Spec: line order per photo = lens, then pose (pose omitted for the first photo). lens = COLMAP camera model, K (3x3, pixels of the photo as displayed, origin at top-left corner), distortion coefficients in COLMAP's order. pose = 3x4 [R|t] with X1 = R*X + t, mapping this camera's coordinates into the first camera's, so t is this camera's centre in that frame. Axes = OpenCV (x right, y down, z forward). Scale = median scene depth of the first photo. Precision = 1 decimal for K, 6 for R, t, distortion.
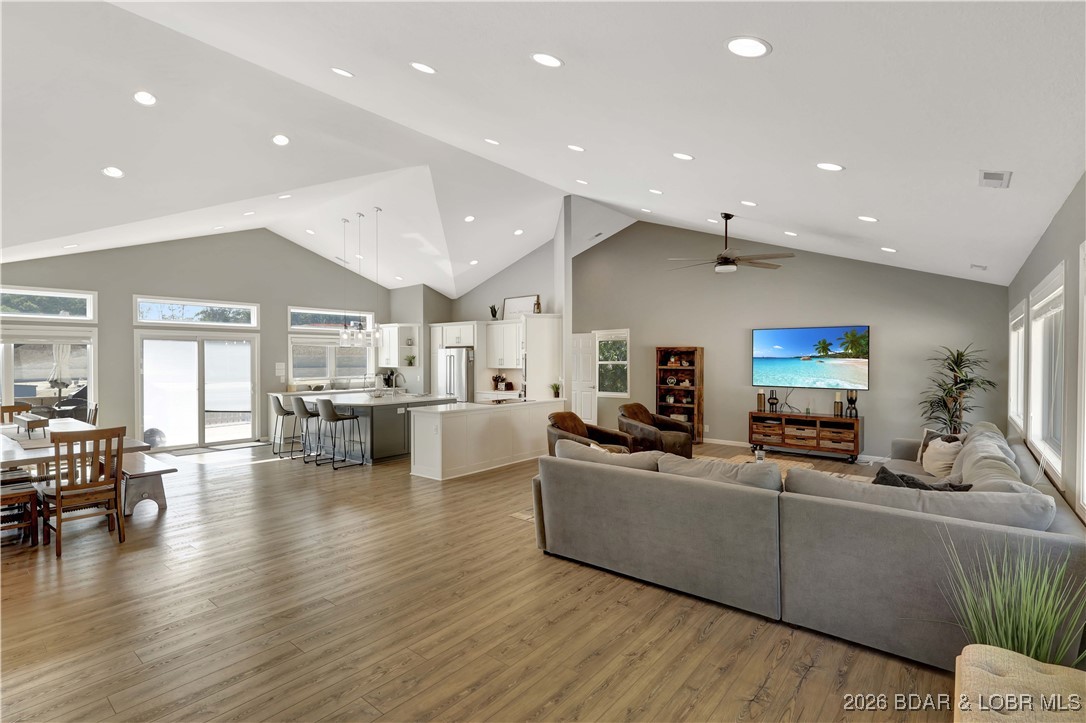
lens RADIAL K [[500.6, 0, 543.4], [0, 500.6, 364.8], [0, 0, 1]] dist [0.001530, -0.000389]
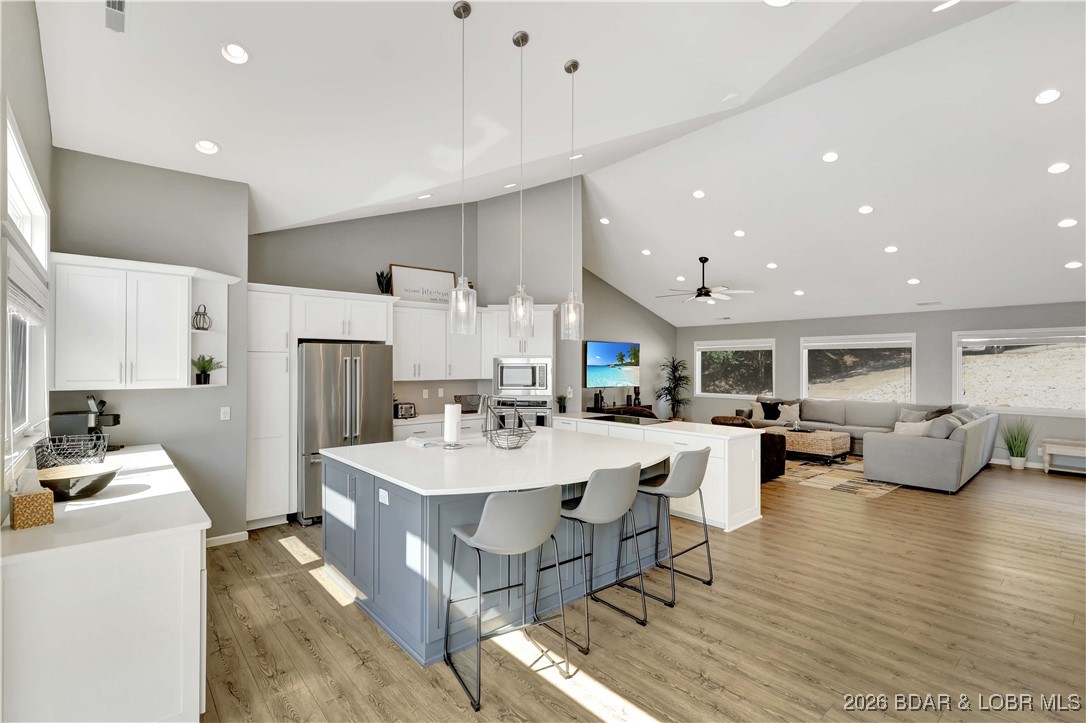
lens RADIAL K [[500.6, 0, 541.9], [0, 500.6, 364.2], [0, 0, 1]] dist [0.001530, -0.000389]
pose [[0.160924, 0.004353, 0.986957, -0.867223], [0.008828, 0.999944, -0.005850, -0.011080], [-0.986927, 0.009654, 0.160876, 0.981320]]
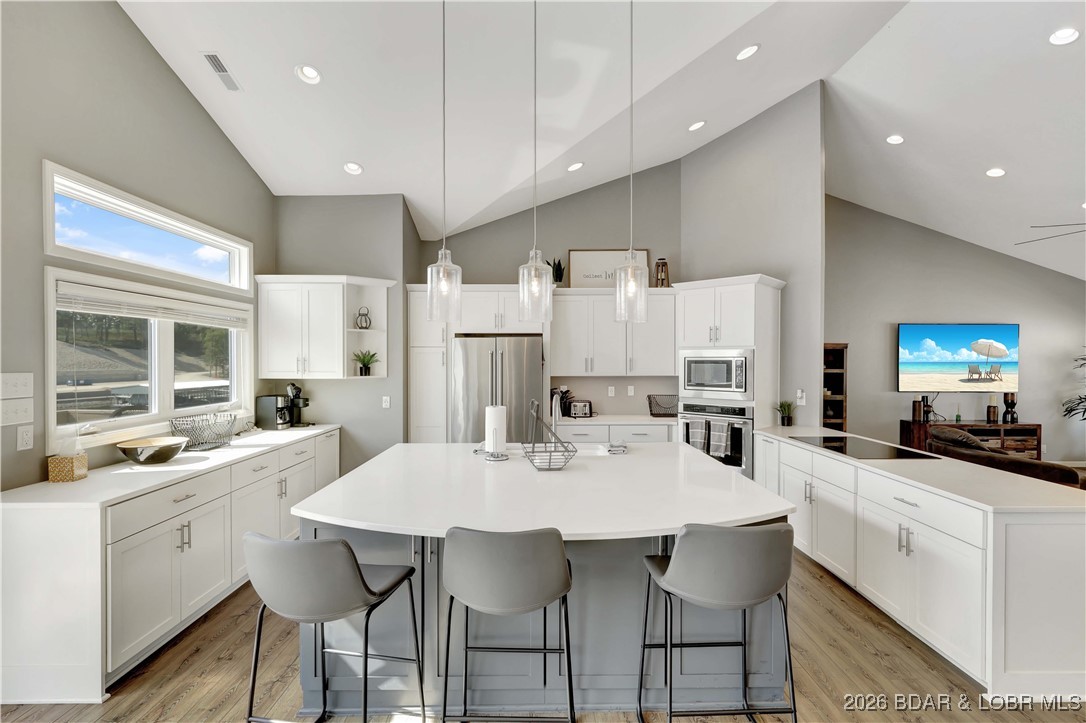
lens RADIAL K [[500.6, 0, 544.1], [0, 500.6, 362.5], [0, 0, 1]] dist [0.001530, -0.000389]
pose [[0.759733, -0.002978, 0.650229, -0.623330], [0.005477, 0.999983, -0.001819, -0.010084], [-0.650213, 0.004943, 0.759736, 0.805894]]
